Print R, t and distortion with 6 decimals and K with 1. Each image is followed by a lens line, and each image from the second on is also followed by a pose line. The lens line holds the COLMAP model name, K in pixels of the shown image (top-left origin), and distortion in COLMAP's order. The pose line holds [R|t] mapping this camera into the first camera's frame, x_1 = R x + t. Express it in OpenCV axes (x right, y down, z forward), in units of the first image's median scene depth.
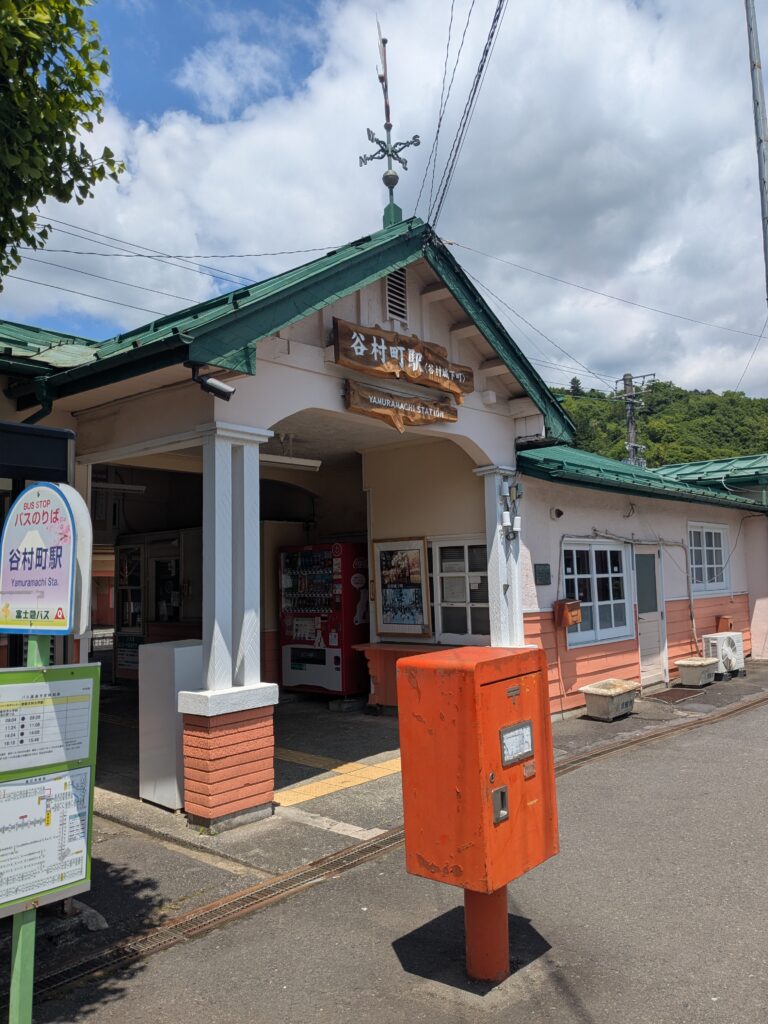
lens RADIAL K [[824.9, 0, 384.0], [0, 824.9, 512.0], [0, 0, 1]] dist [0.008129, 0.002043]
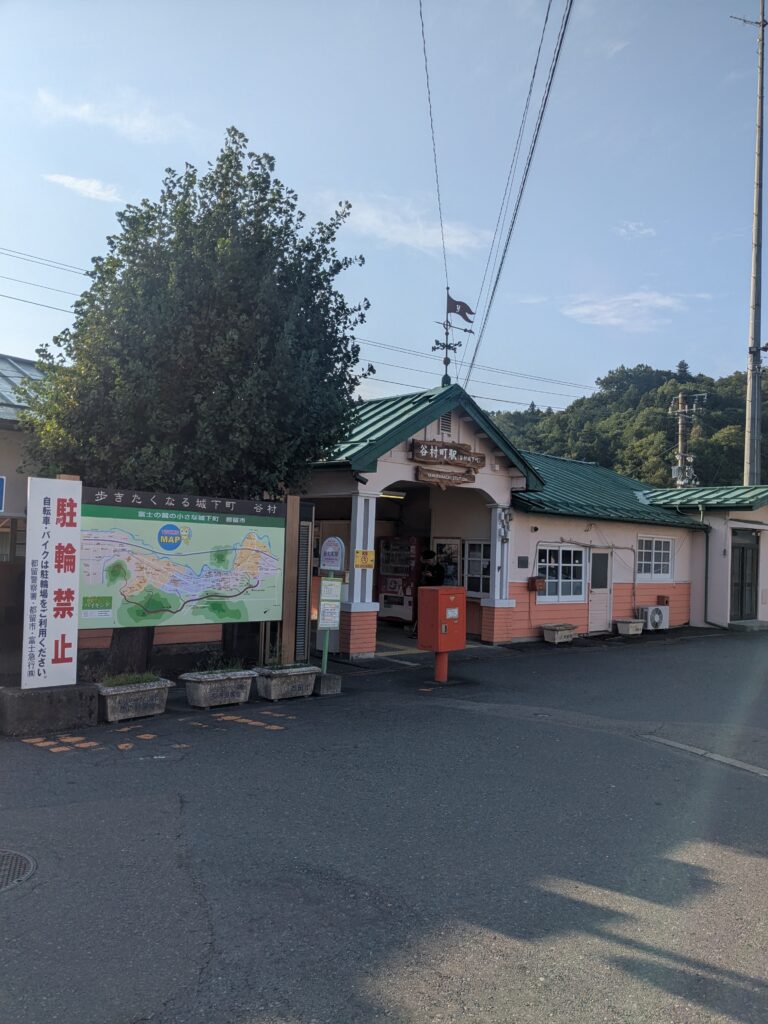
lens RADIAL K [[824.9, 0, 384.0], [0, 824.9, 512.0], [0, 0, 1]] dist [0.008129, 0.002043]
pose [[0.991824, 0.055171, -0.115067, 0.088519], [-0.051248, 0.998008, 0.036782, -0.085254], [0.116867, -0.030585, 0.992677, -0.831742]]
